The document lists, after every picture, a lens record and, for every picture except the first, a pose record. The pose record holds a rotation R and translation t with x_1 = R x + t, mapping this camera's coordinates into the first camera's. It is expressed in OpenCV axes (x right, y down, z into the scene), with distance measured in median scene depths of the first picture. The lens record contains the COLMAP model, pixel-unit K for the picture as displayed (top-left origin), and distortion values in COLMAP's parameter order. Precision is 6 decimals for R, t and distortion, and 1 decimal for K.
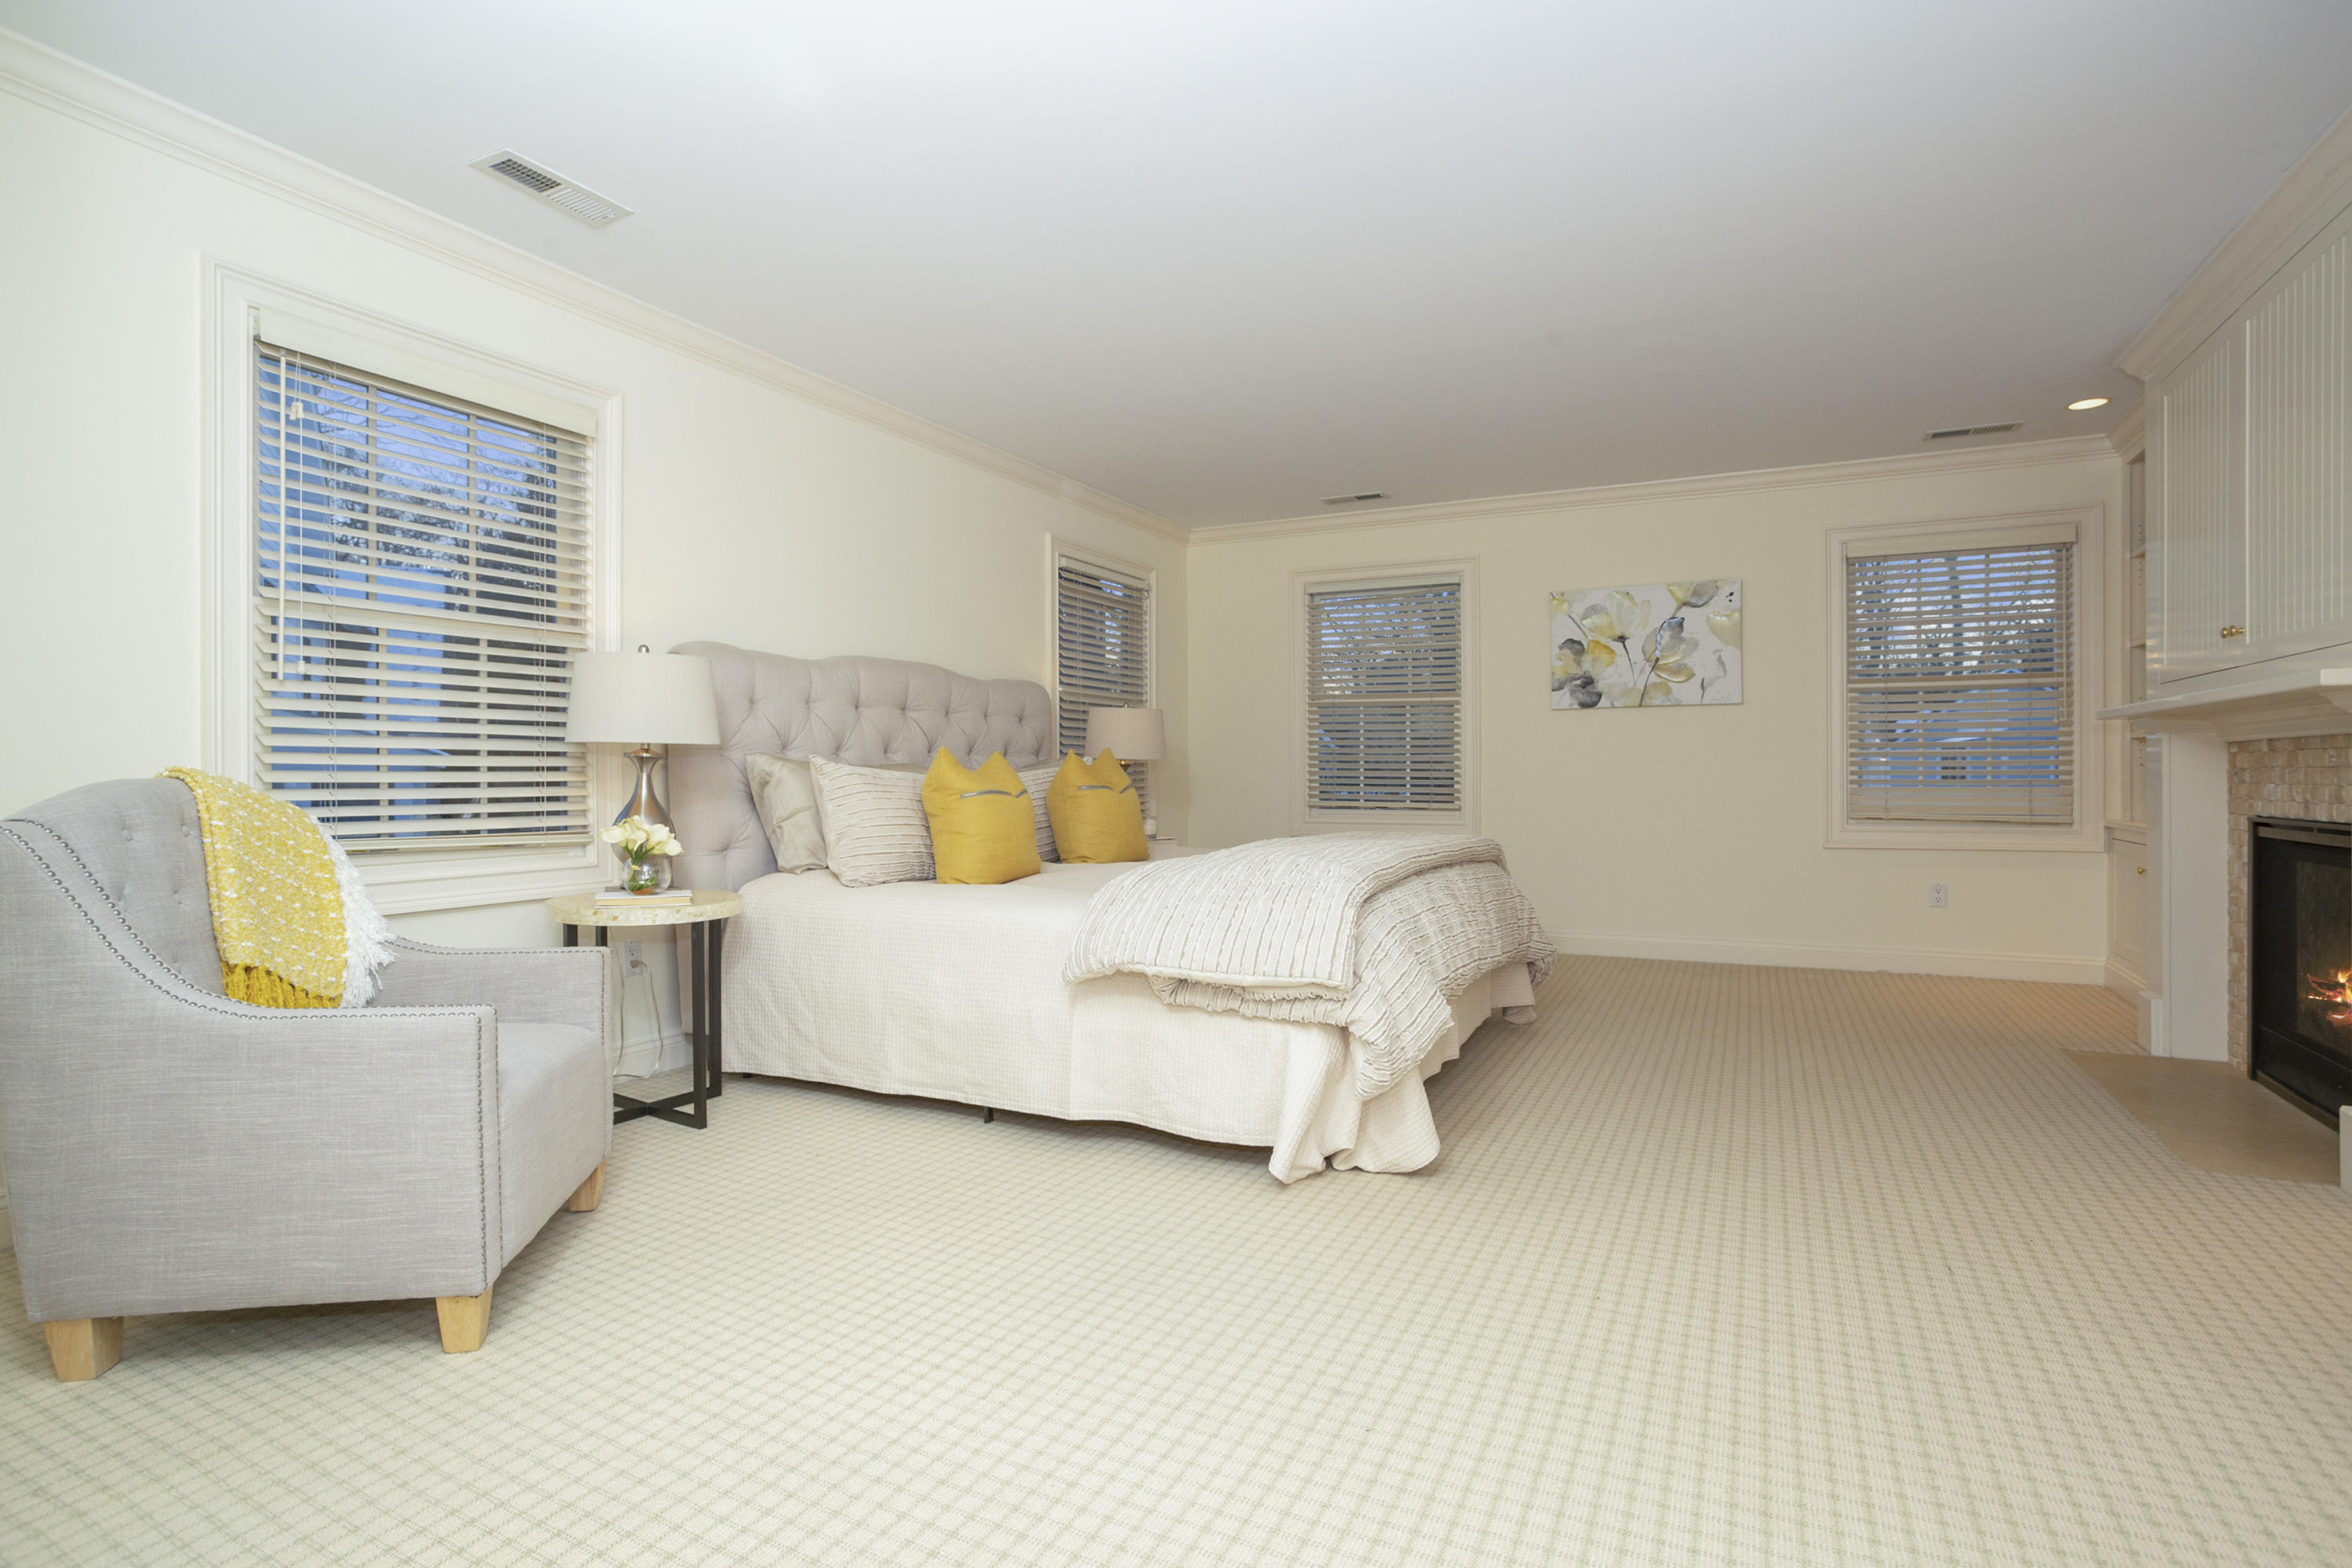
lens RADIAL K [[1136.9, 0, 1171.4], [0, 1136.9, 783.2], [0, 0, 1]] dist [-0.048326, 0.018273]
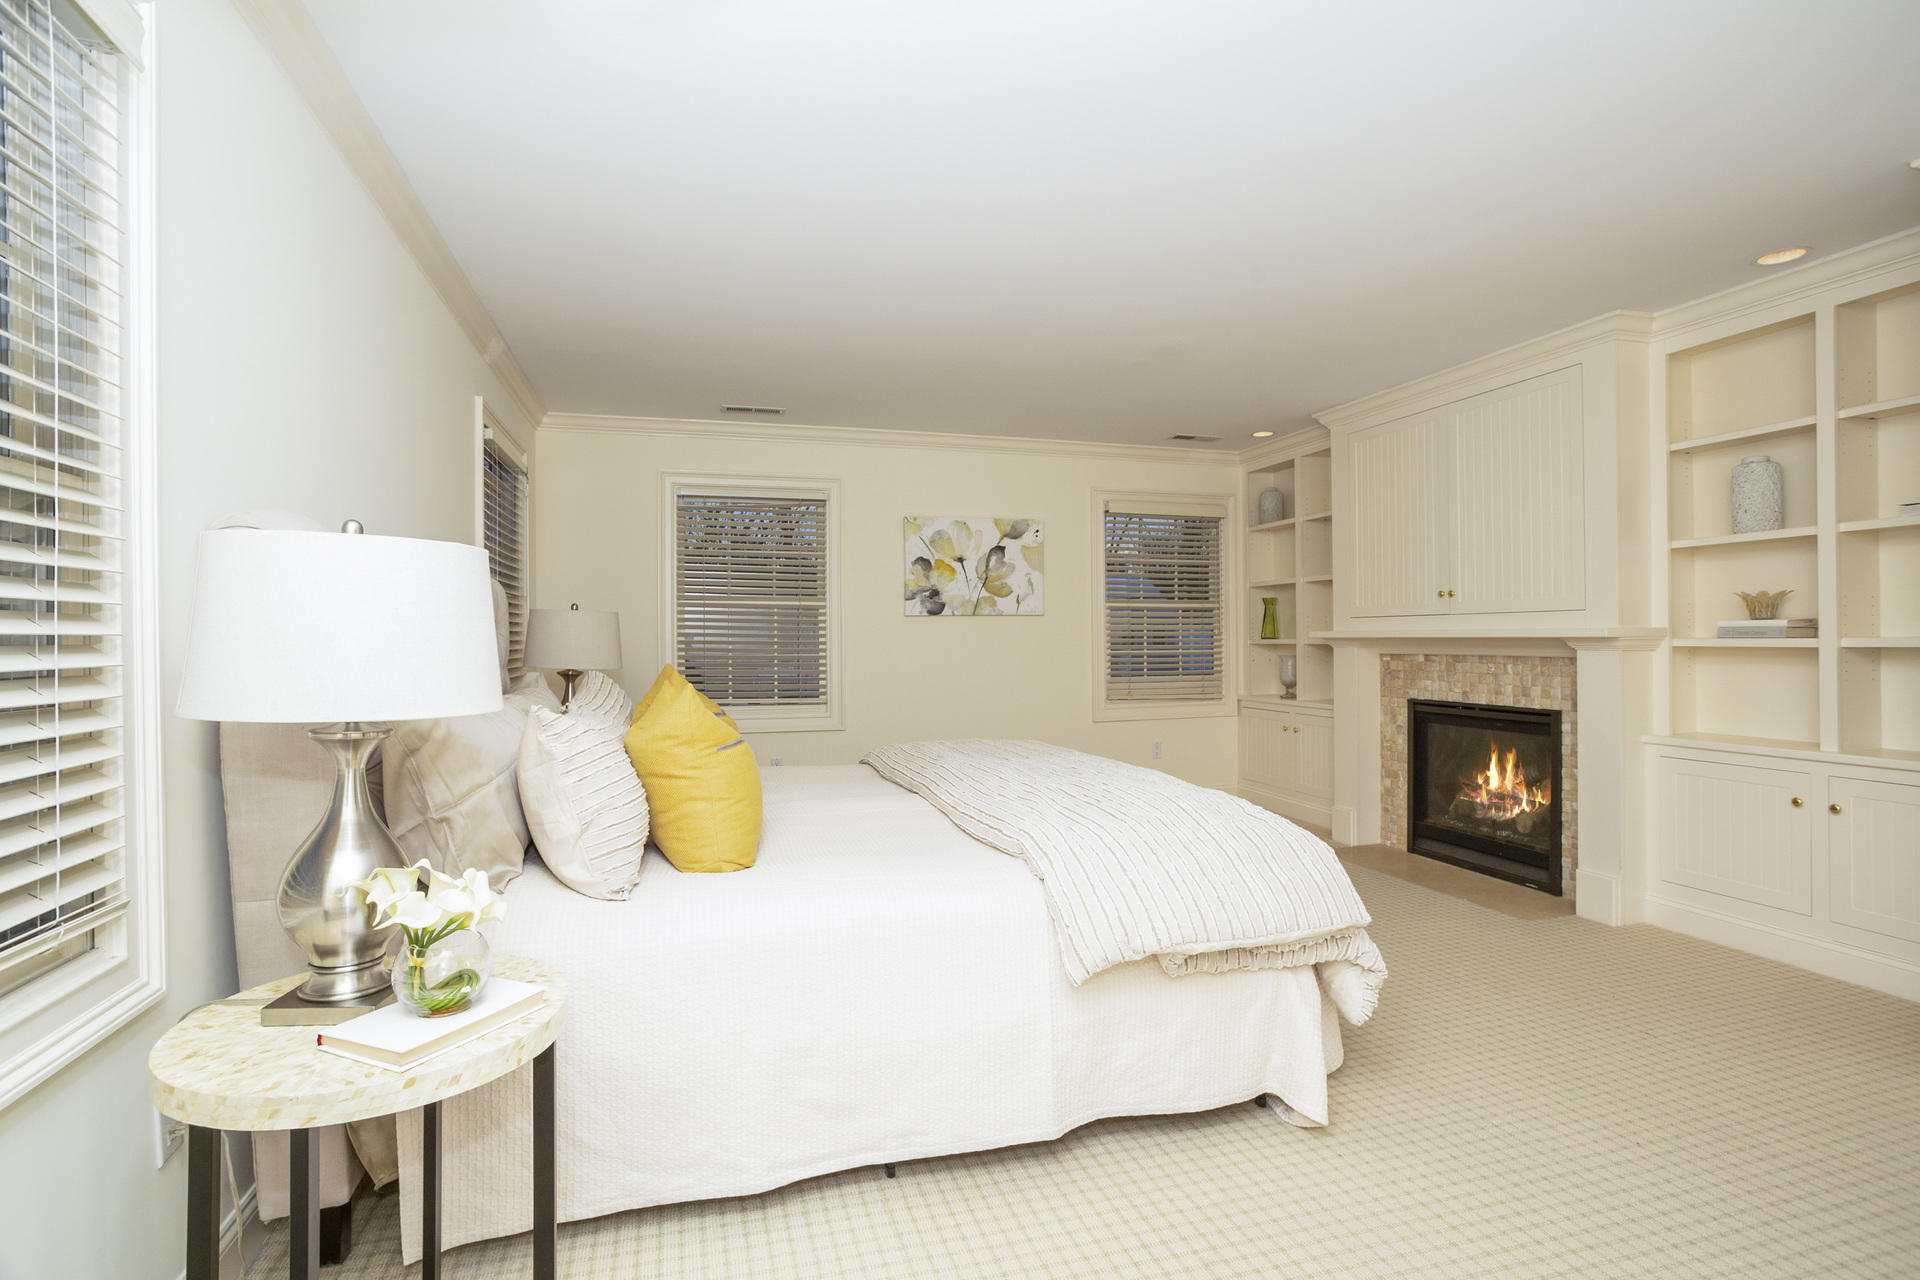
lens RADIAL K [[928.1, 0, 957.3], [0, 928.1, 641.6], [0, 0, 1]] dist [-0.048326, 0.018273]
pose [[0.729927, -0.002305, 0.683522, -0.298968], [0.008754, 0.999944, -0.005976, -0.033587], [-0.683470, 0.010346, 0.729906, 0.270760]]
